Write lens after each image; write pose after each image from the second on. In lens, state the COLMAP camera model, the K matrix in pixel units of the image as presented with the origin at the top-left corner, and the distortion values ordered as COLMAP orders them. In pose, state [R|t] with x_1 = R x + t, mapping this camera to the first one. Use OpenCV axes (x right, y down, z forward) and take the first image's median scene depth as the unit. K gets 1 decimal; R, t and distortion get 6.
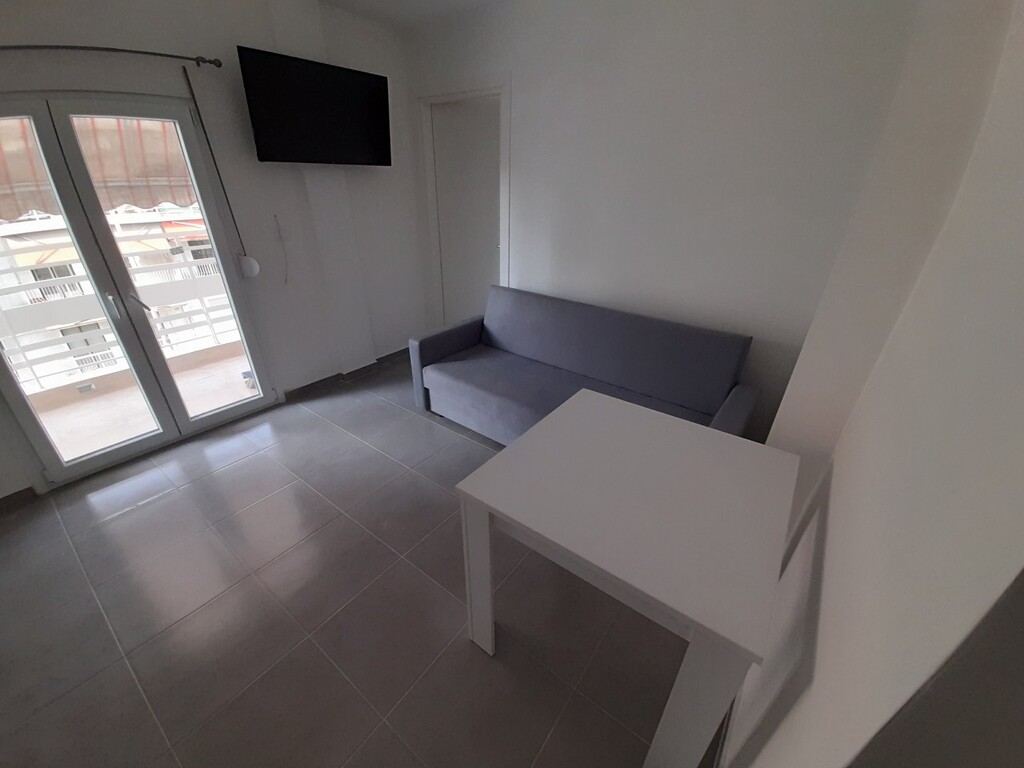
lens RADIAL K [[409.4, 0, 513.5], [0, 409.4, 393.7], [0, 0, 1]] dist [-0.005830, -0.001628]
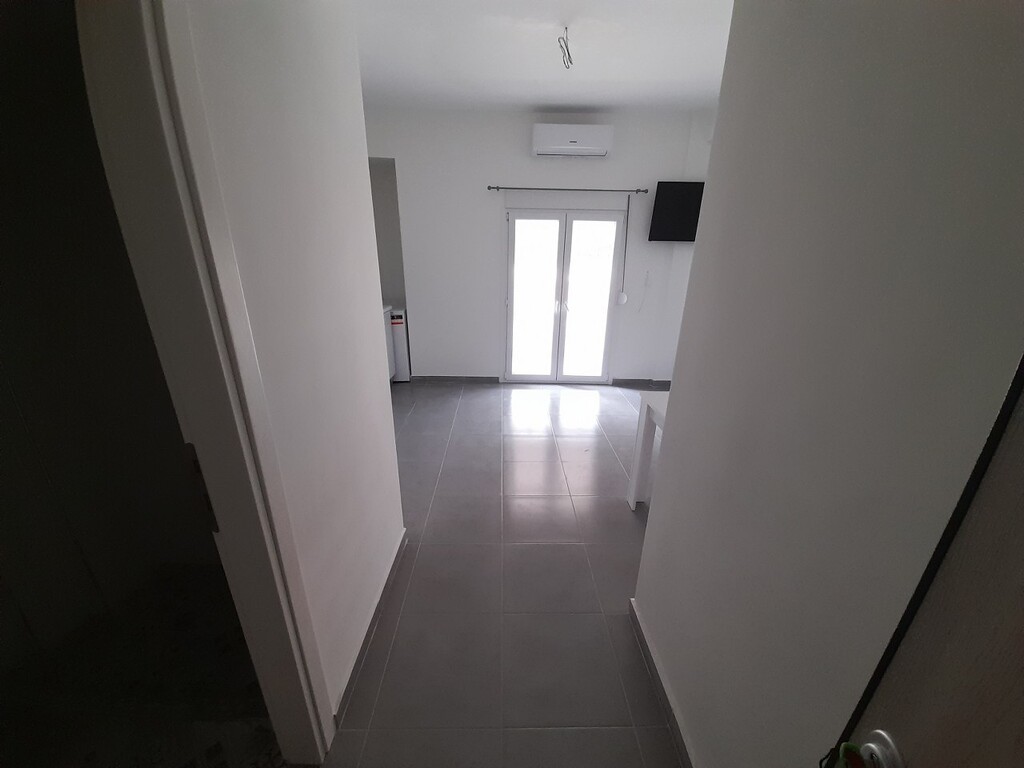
lens RADIAL K [[409.4, 0, 512.4], [0, 409.4, 393.7], [0, 0, 1]] dist [-0.005830, -0.001628]
pose [[0.624651, 0.285655, -0.726782, 0.392029], [-0.375227, 0.926005, 0.041460, 0.145525], [0.684847, 0.246810, 0.685616, -0.358951]]
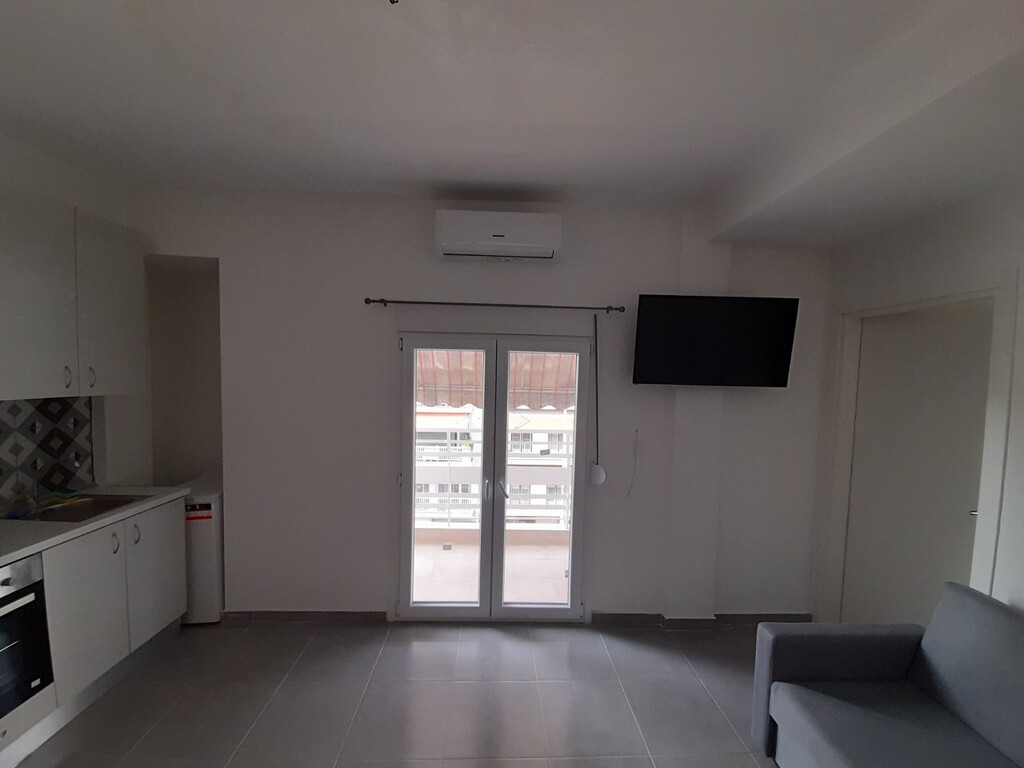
lens RADIAL K [[409.4, 0, 506.8], [0, 409.4, 393.6], [0, 0, 1]] dist [-0.005830, -0.001628]
pose [[0.627763, 0.039866, -0.777383, -0.013214], [-0.380183, 0.887170, -0.261515, -0.133483], [0.679246, 0.459717, 0.572089, 0.171950]]
